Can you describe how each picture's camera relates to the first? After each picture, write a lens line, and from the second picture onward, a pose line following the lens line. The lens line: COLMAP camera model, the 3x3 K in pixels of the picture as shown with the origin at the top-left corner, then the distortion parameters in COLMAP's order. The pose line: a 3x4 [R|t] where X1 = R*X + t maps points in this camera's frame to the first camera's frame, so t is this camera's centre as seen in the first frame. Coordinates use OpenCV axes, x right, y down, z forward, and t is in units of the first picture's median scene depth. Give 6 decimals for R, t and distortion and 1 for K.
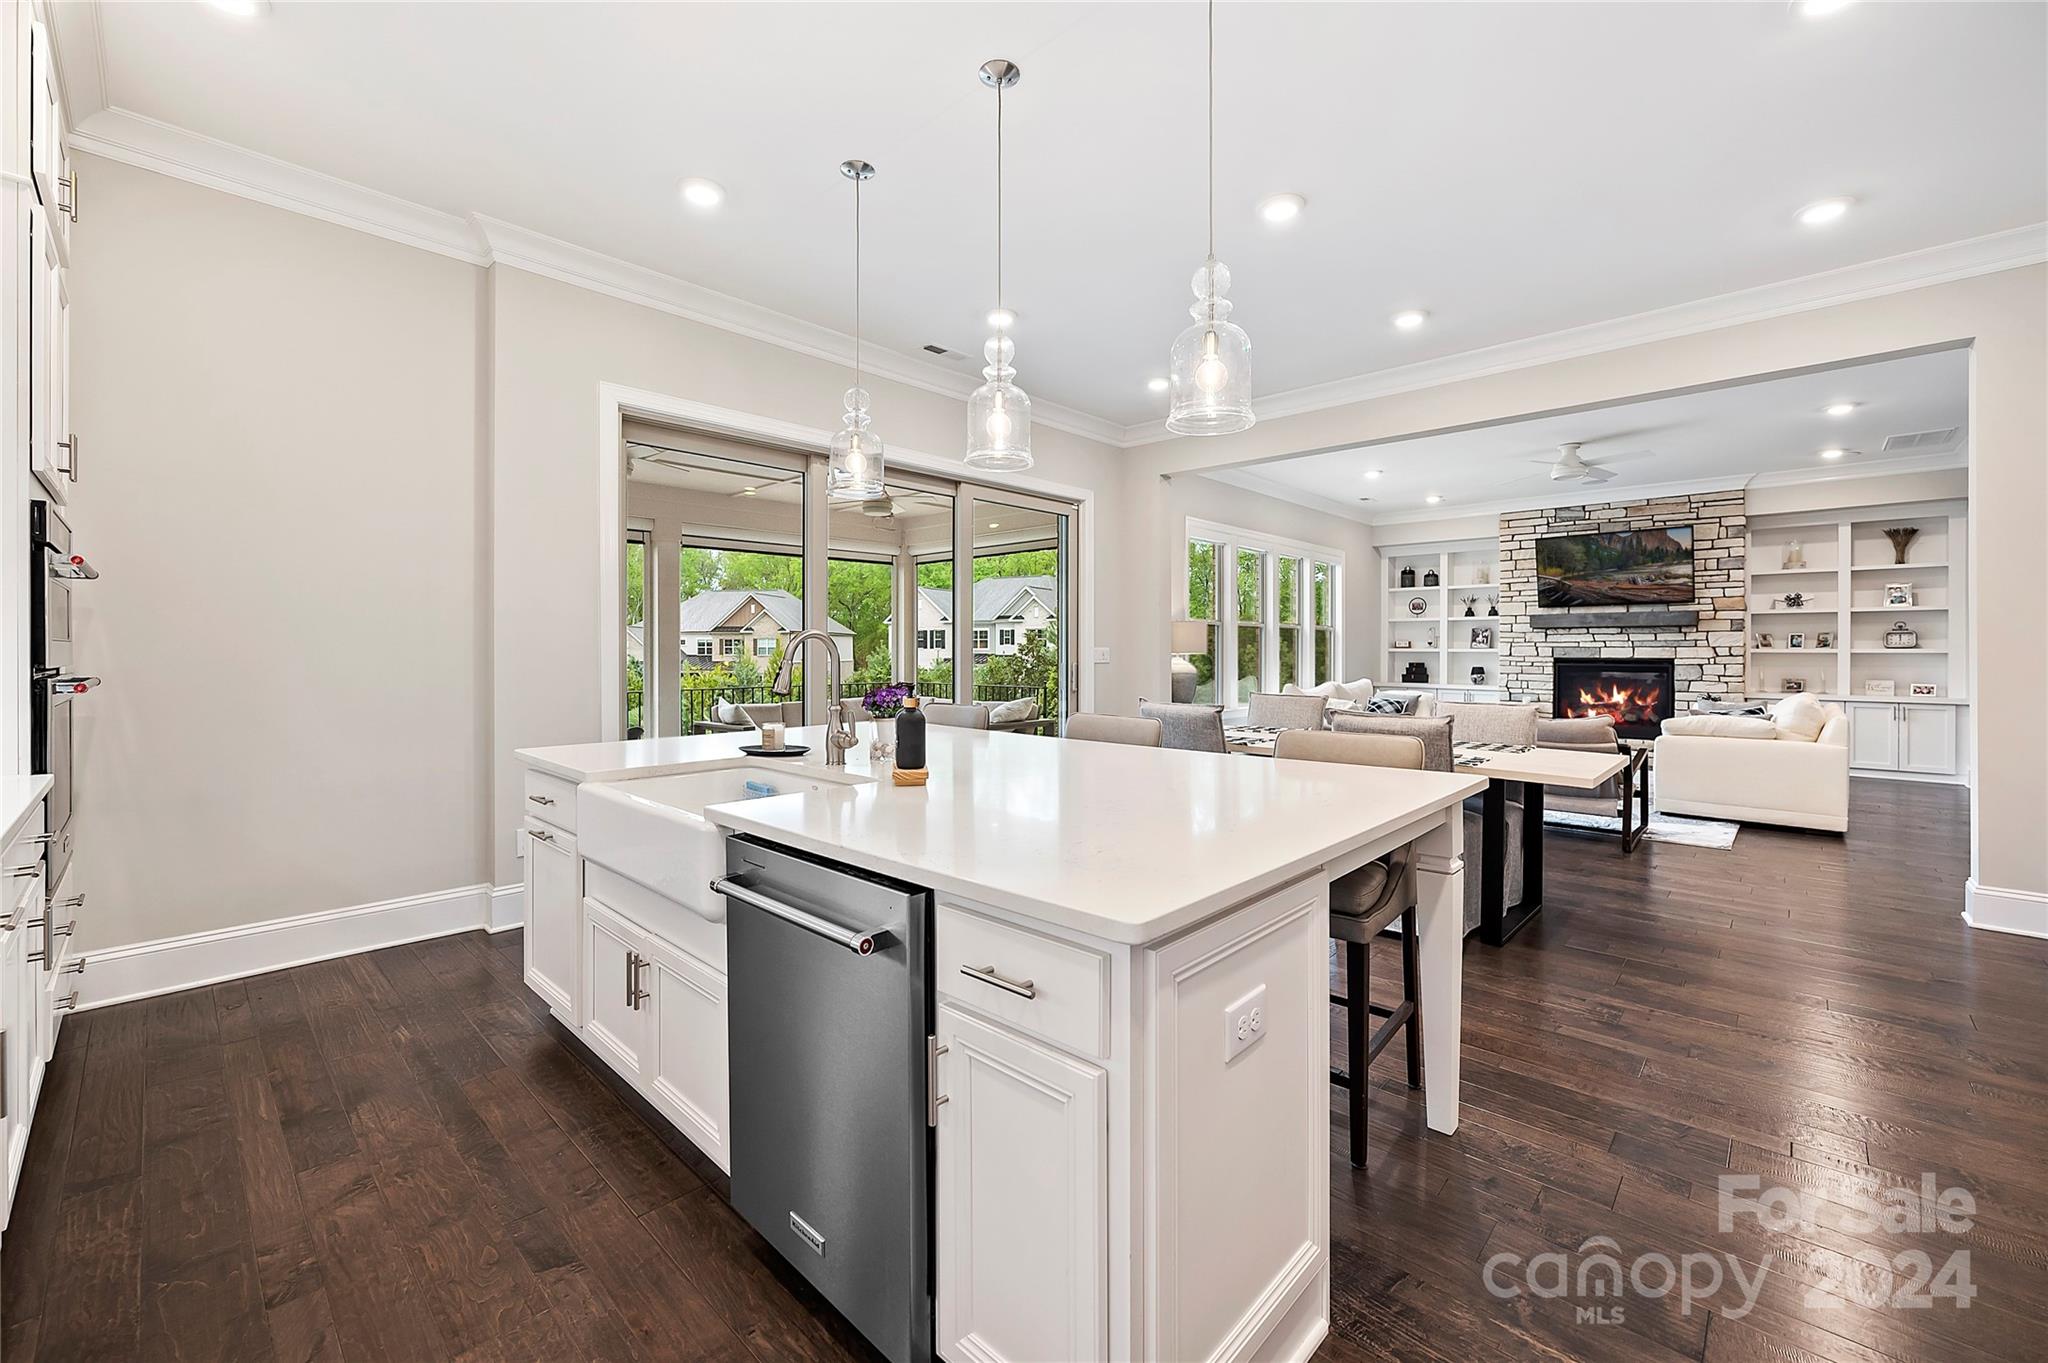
lens RADIAL K [[835.4, 0, 1028.2], [0, 835.4, 665.0], [0, 0, 1]] dist [0.010791, -0.000093]
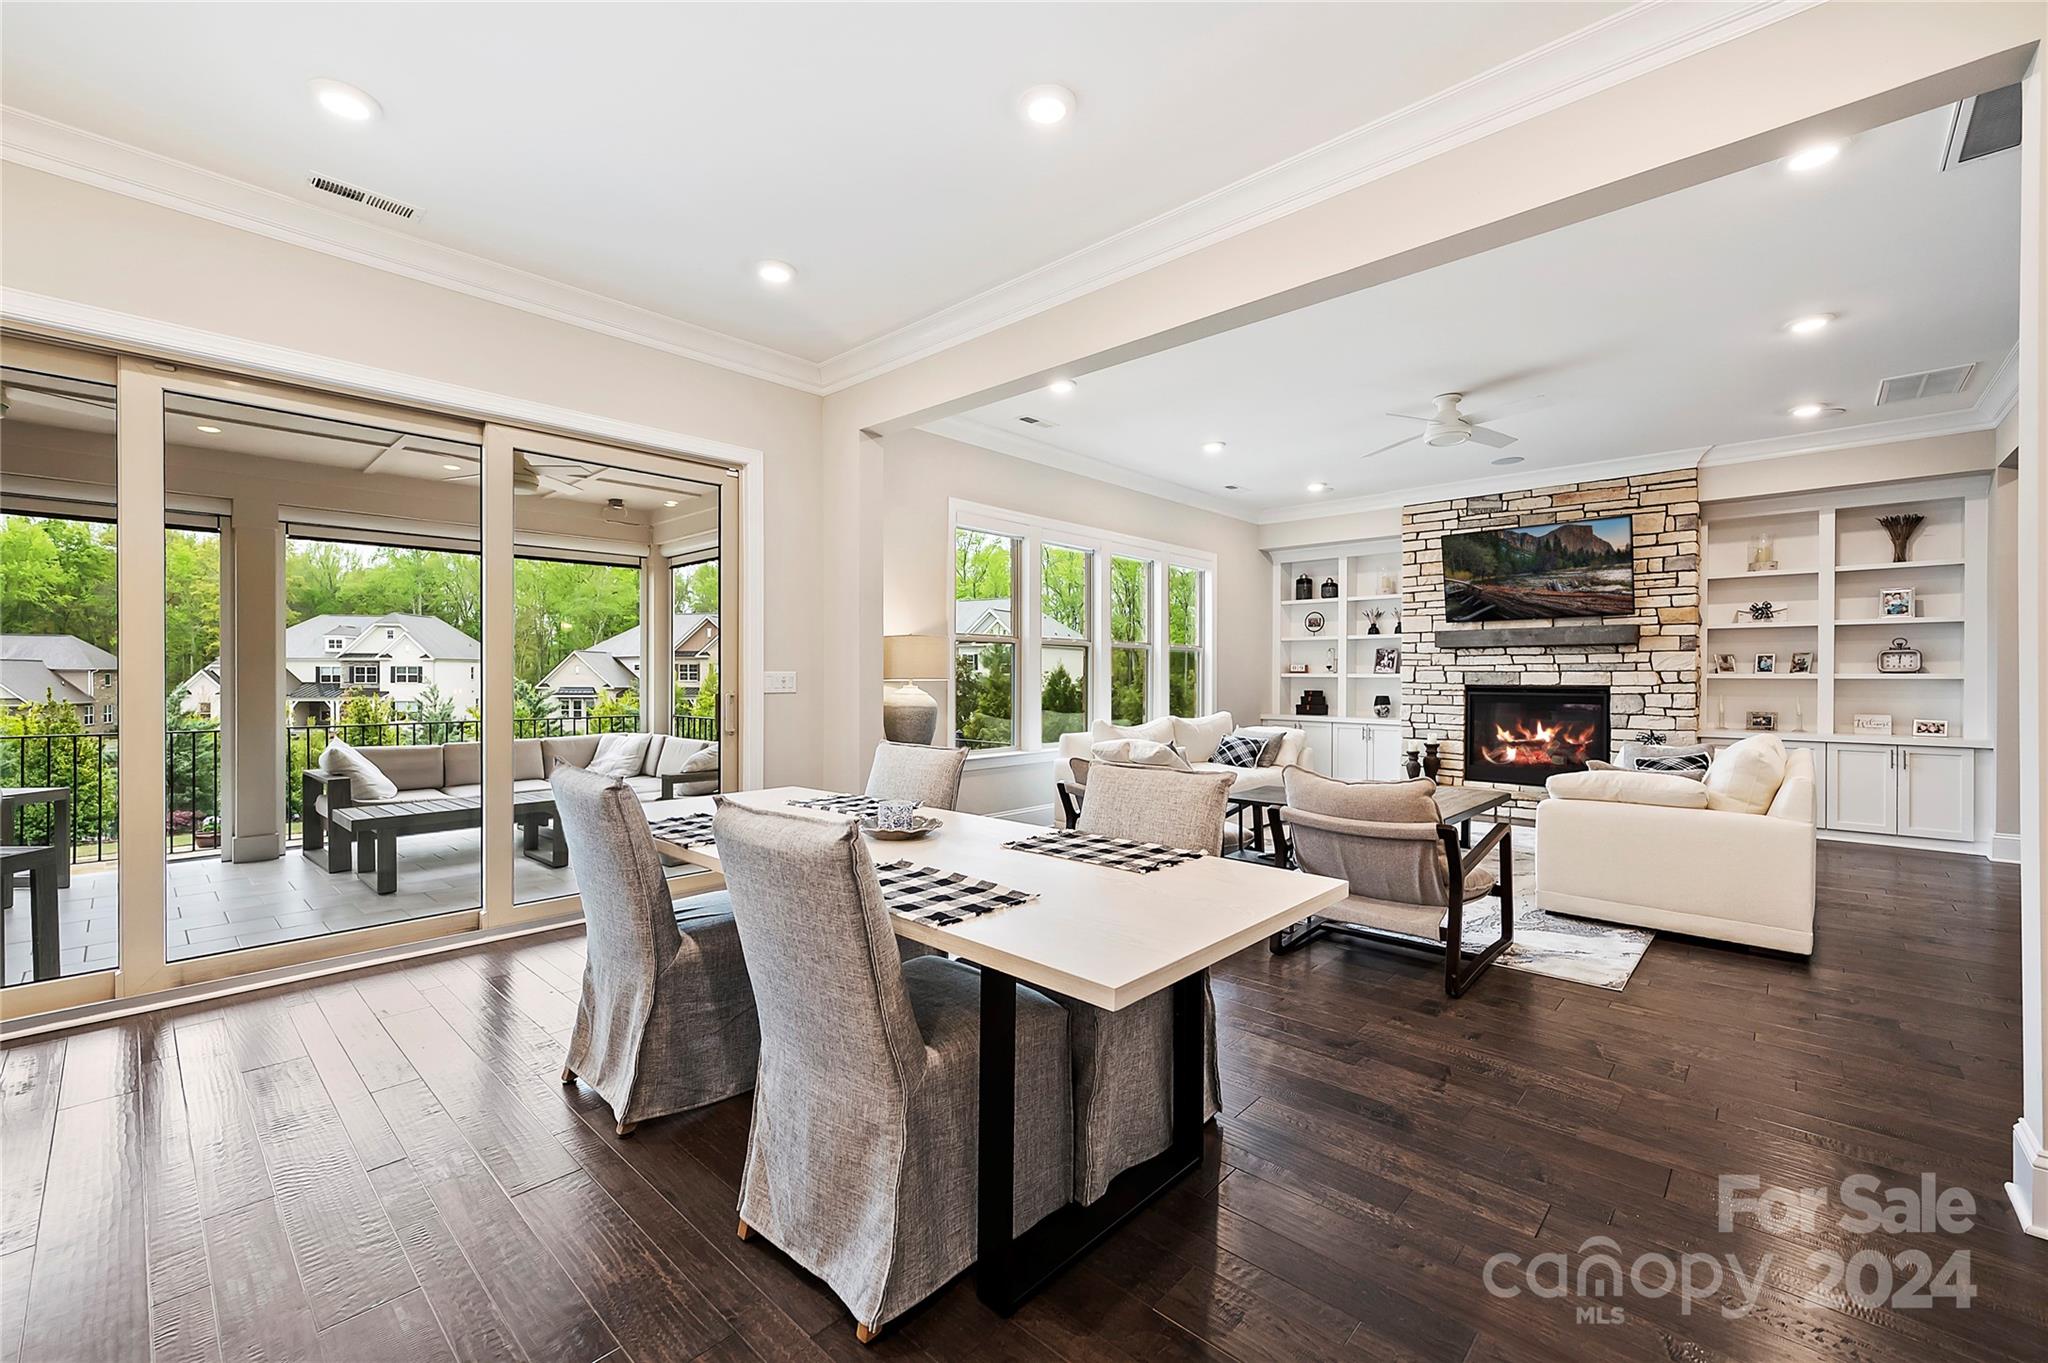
lens RADIAL K [[835.4, 0, 1021.1], [0, 835.4, 692.9], [0, 0, 1]] dist [0.010791, -0.000093]
pose [[0.999971, 0.000483, -0.007590, 0.228951], [-0.000461, 0.999996, 0.002915, -0.003362], [0.007592, -0.002911, 0.999967, 0.215805]]
